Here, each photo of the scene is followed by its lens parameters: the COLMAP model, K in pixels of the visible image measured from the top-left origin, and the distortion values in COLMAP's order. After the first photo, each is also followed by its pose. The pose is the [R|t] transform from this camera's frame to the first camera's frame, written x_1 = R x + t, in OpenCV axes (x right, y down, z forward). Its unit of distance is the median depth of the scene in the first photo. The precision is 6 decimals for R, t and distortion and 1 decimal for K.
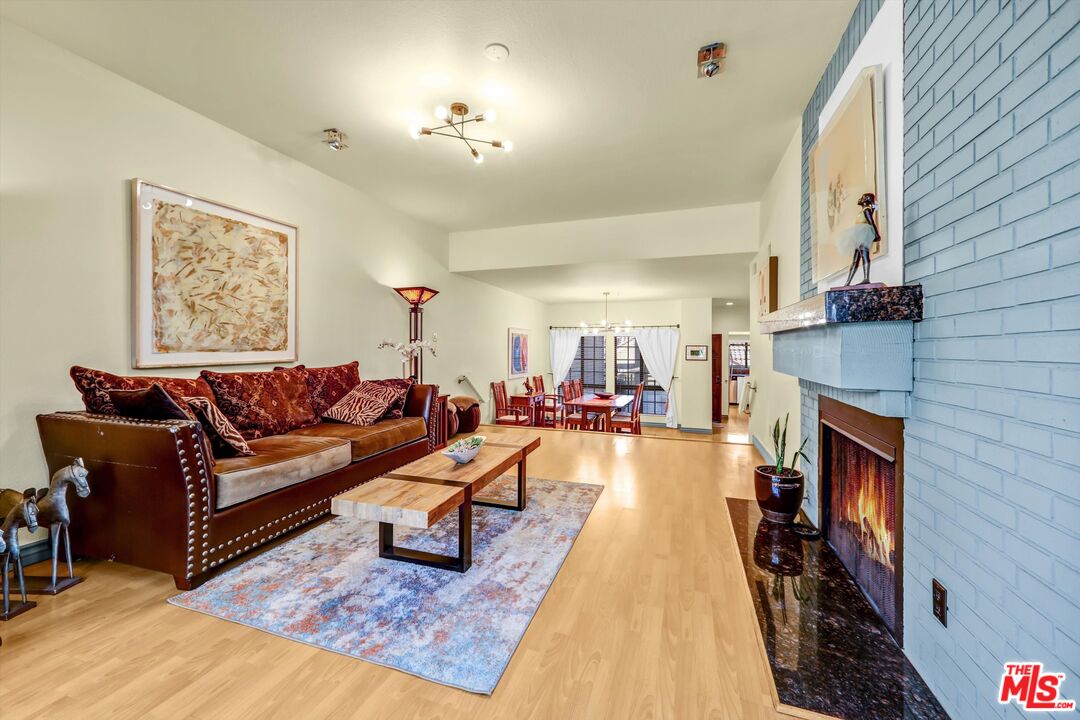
lens RADIAL K [[429.3, 0, 537.6], [0, 429.3, 353.1], [0, 0, 1]] dist [-0.000778, 0.000413]
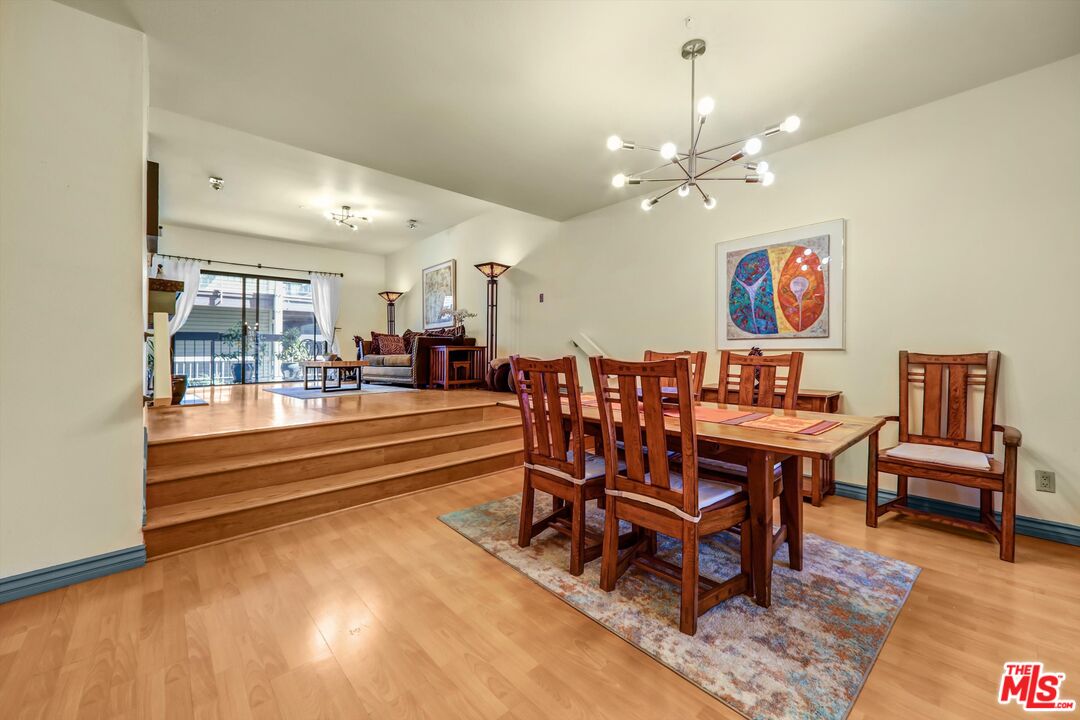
lens RADIAL K [[429.3, 0, 537.6], [0, 429.3, 353.1], [0, 0, 1]] dist [-0.000778, 0.000413]
pose [[-0.462020, 0.000606, -0.886870, 0.407930], [-0.001736, 0.999997, 0.001587, 0.056154], [0.886868, 0.002273, -0.462017, 0.885386]]
